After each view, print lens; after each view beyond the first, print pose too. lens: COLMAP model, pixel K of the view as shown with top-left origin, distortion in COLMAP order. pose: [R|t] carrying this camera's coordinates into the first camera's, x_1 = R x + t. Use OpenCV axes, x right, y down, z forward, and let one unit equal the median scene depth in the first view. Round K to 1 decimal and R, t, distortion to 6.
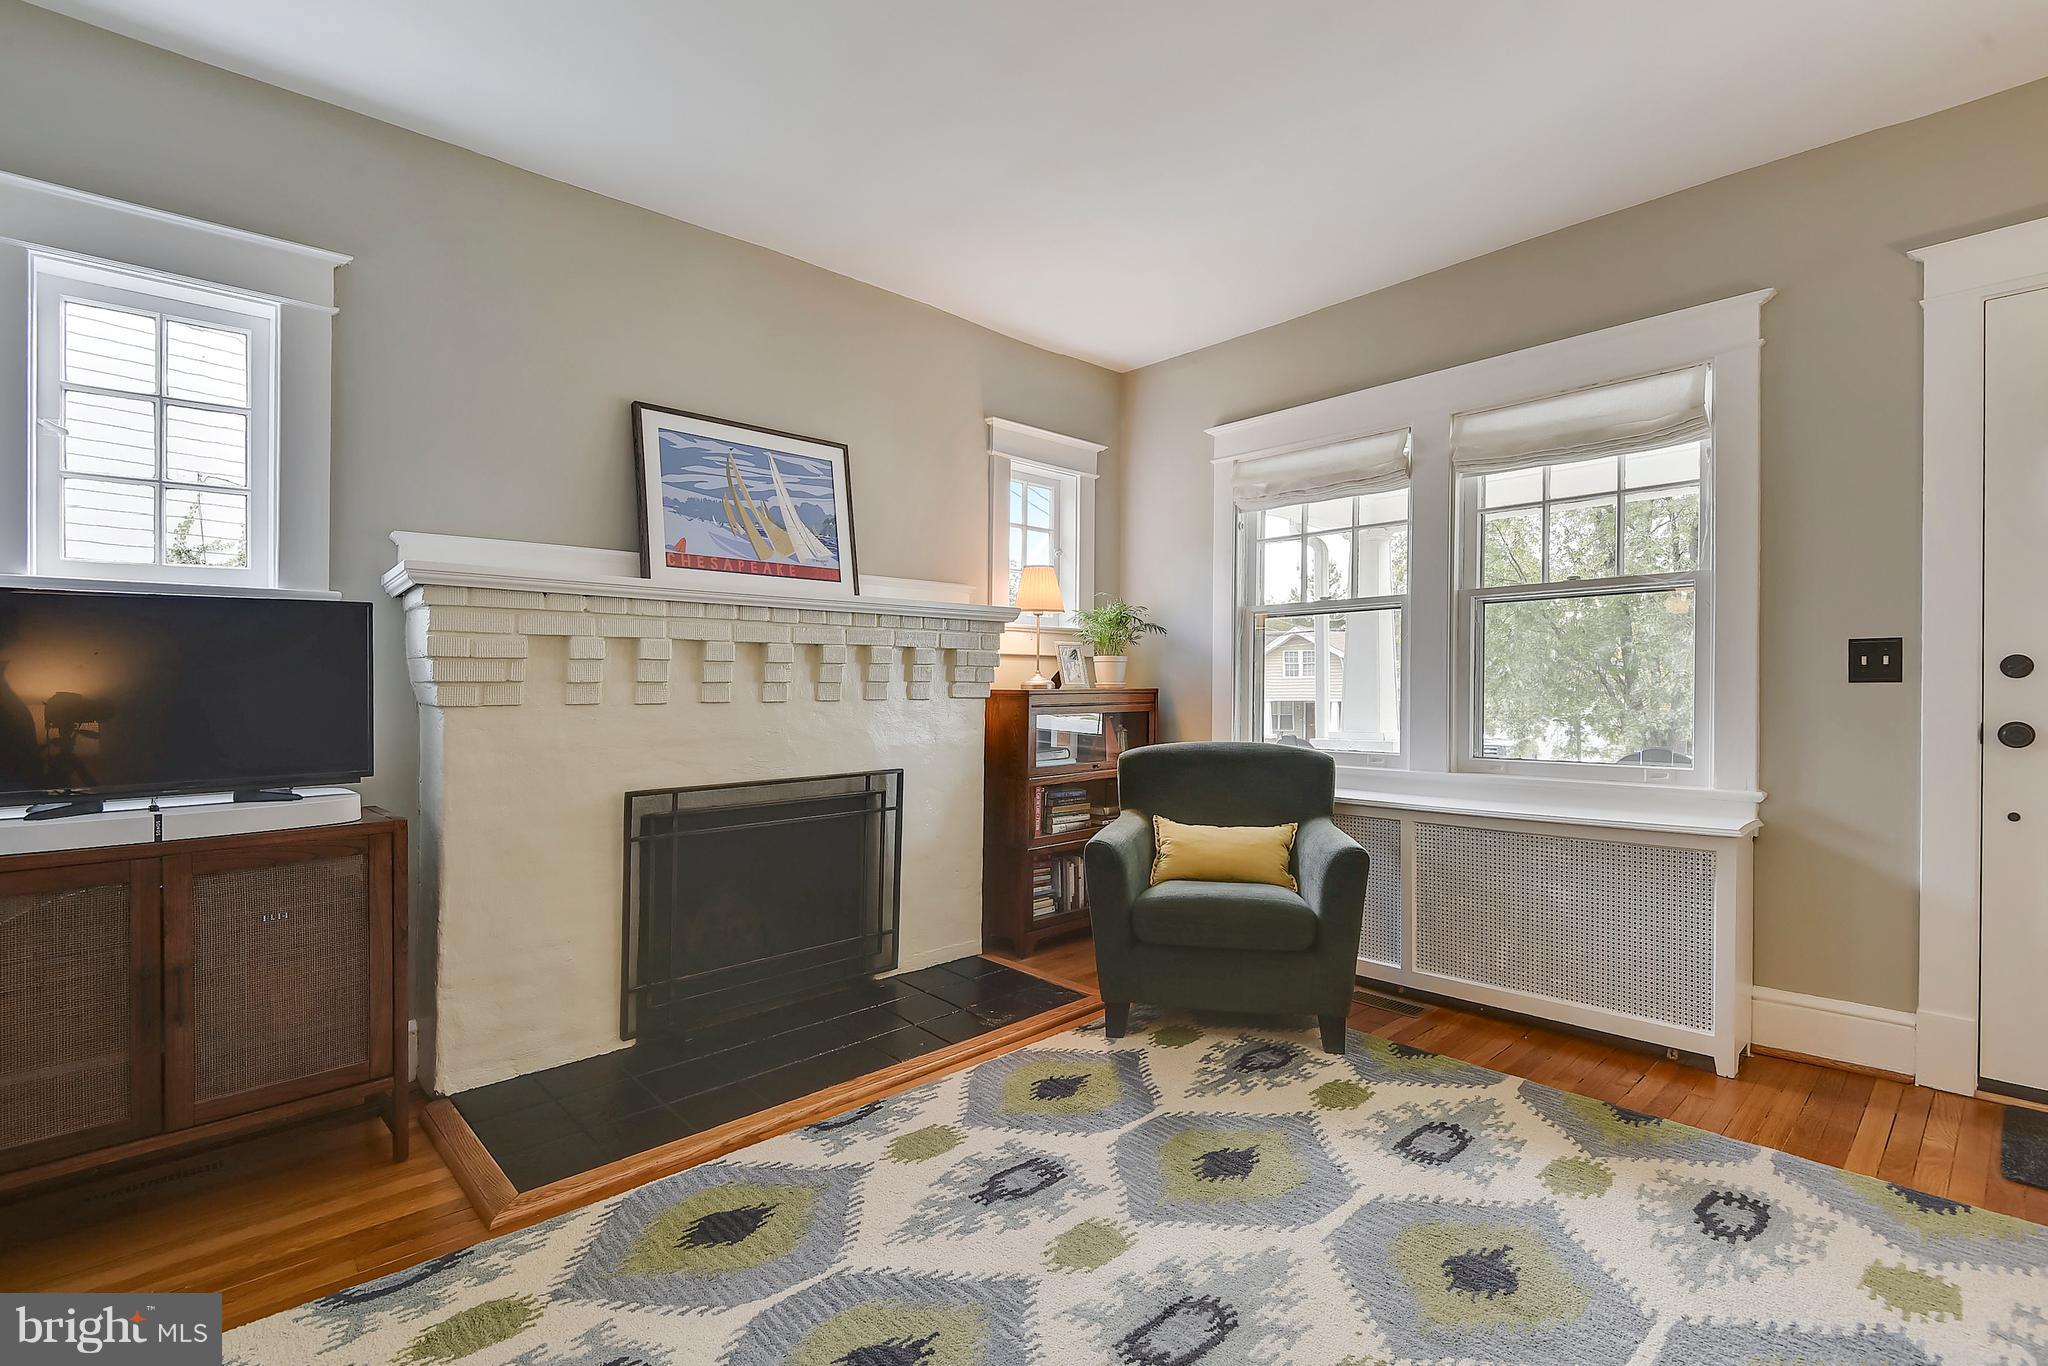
lens RADIAL K [[934.4, 0, 1030.8], [0, 934.4, 695.5], [0, 0, 1]] dist [0.050280, -0.000074]
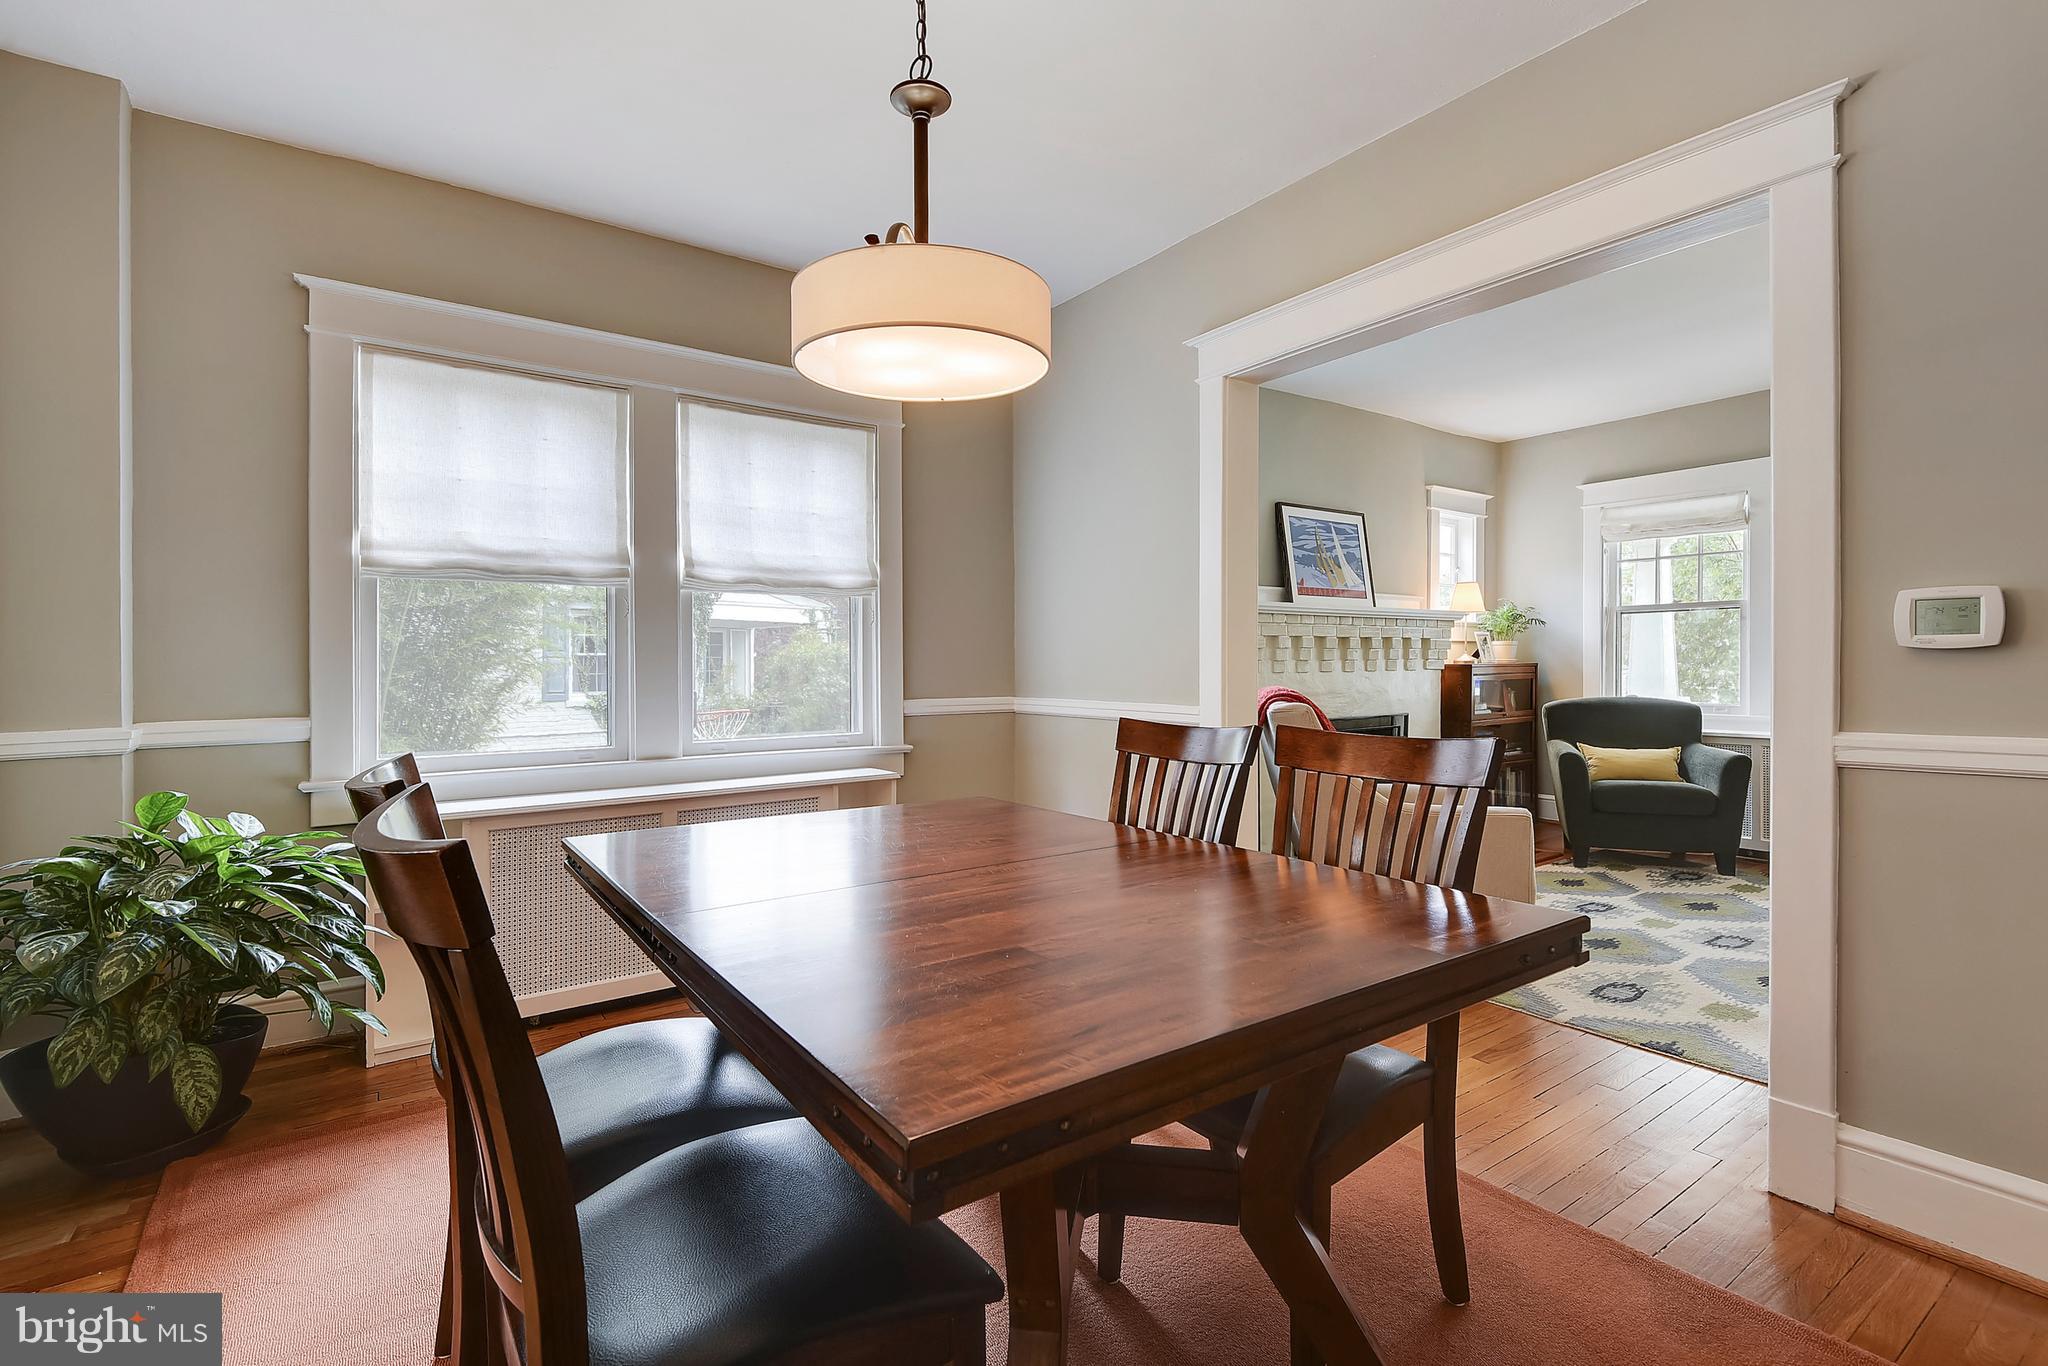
lens RADIAL K [[933.9, 0, 1014.3], [0, 933.9, 673.4], [0, 0, 1]] dist [0.000567, -0.000400]
pose [[0.988027, -0.005465, -0.154185, -0.576017], [0.005032, 0.999982, -0.003195, 0.011350], [0.154200, 0.002381, 0.988037, -0.720868]]
